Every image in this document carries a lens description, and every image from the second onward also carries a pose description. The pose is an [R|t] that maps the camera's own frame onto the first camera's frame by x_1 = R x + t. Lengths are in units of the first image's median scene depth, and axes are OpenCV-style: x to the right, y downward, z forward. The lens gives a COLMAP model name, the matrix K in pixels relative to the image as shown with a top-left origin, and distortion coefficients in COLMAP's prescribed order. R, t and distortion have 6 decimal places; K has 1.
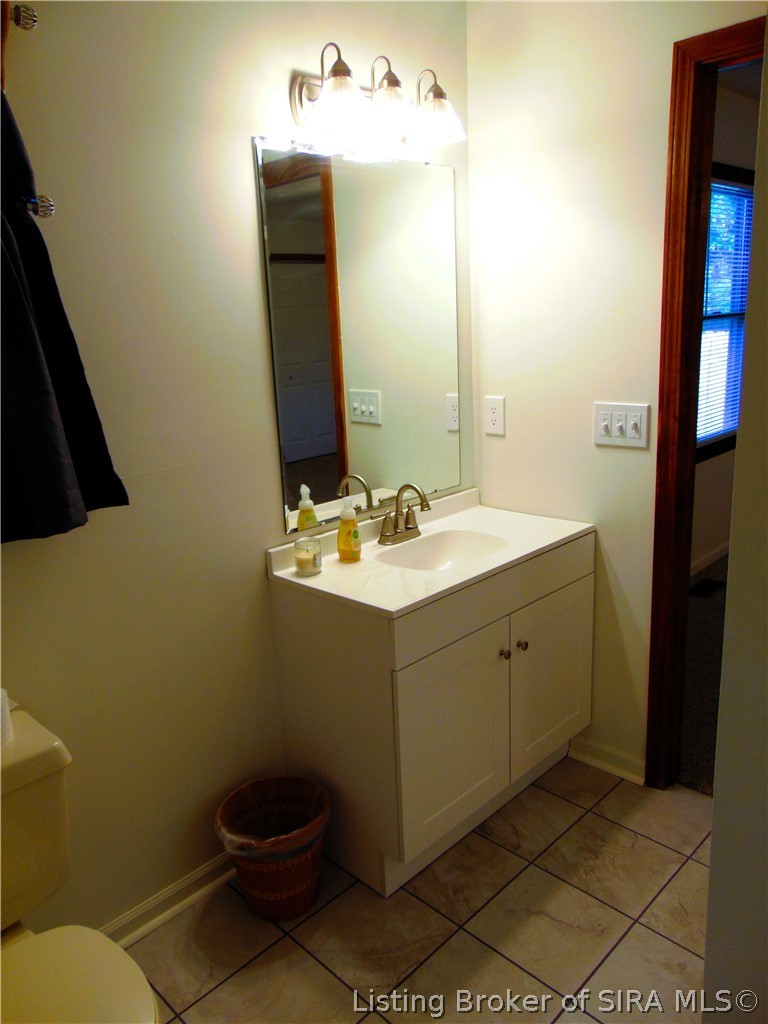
lens RADIAL K [[766.4, 0, 386.9], [0, 766.4, 514.6], [0, 0, 1]] dist [0.020422, 0.015829]
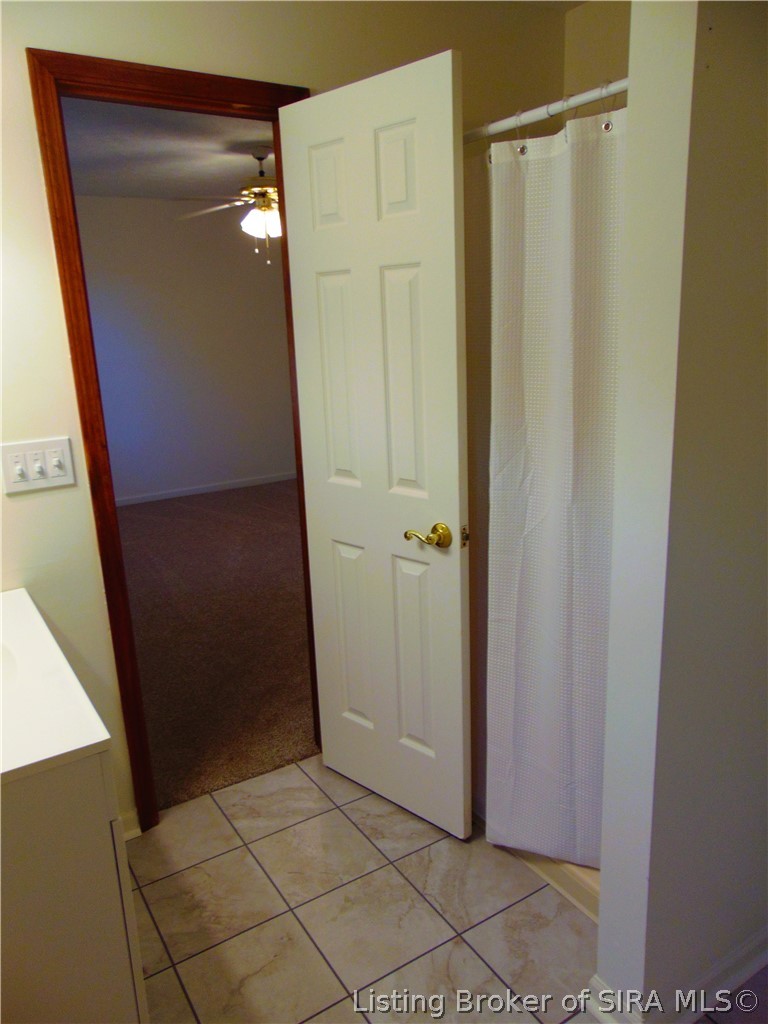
lens RADIAL K [[766.4, 0, 385.3], [0, 766.4, 507.9], [0, 0, 1]] dist [0.020422, 0.015829]
pose [[0.243956, -0.209247, 0.946943, -0.463300], [0.272695, 0.951849, 0.140078, -0.090116], [-0.930657, 0.224054, 0.289270, 0.411789]]
